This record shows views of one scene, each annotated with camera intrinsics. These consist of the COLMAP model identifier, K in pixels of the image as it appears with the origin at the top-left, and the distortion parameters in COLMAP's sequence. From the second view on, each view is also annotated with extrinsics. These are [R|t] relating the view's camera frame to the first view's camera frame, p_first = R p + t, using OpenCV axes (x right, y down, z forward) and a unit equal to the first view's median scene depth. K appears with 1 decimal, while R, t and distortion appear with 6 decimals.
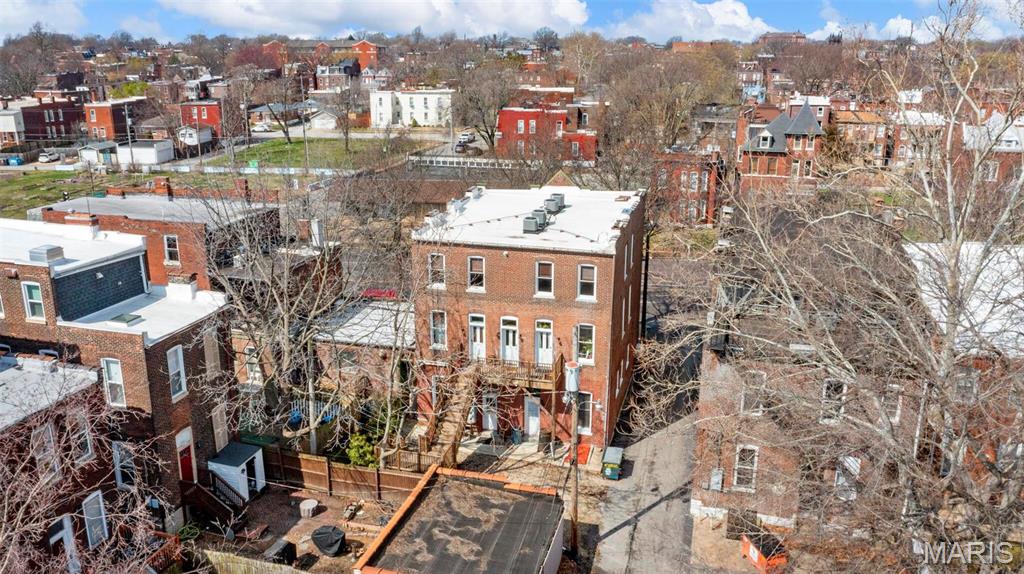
lens RADIAL K [[813.1, 0, 512.0], [0, 813.1, 287.0], [0, 0, 1]] dist [-0.036154, 0.005192]
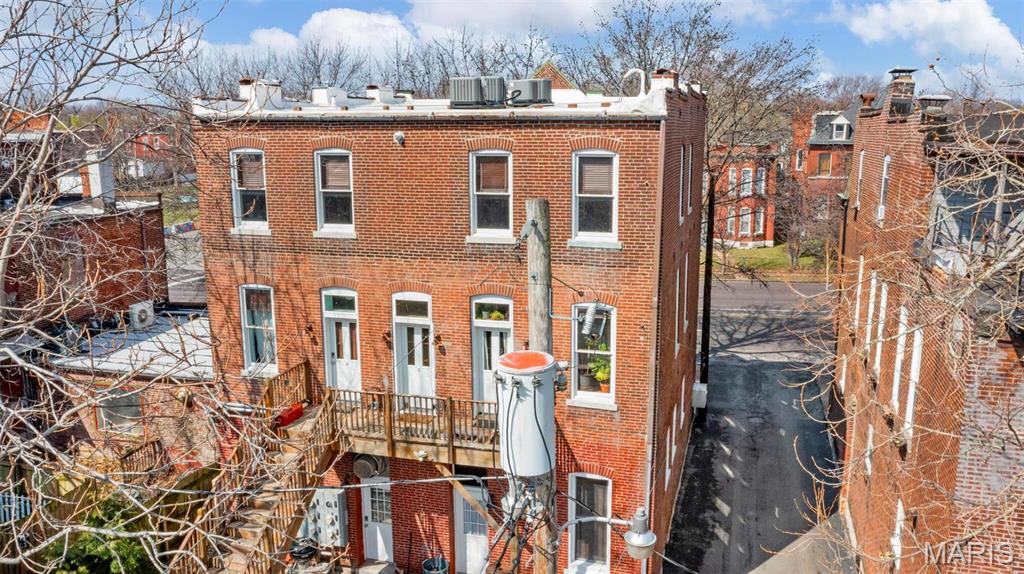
lens RADIAL K [[813.1, 0, 512.0], [0, 813.1, 287.0], [0, 0, 1]] dist [-0.036154, 0.005192]
pose [[0.999762, -0.003825, -0.021461, 0.057215], [0.001731, 0.995307, -0.096755, 0.073515], [0.021730, 0.096695, 0.995077, 0.578117]]
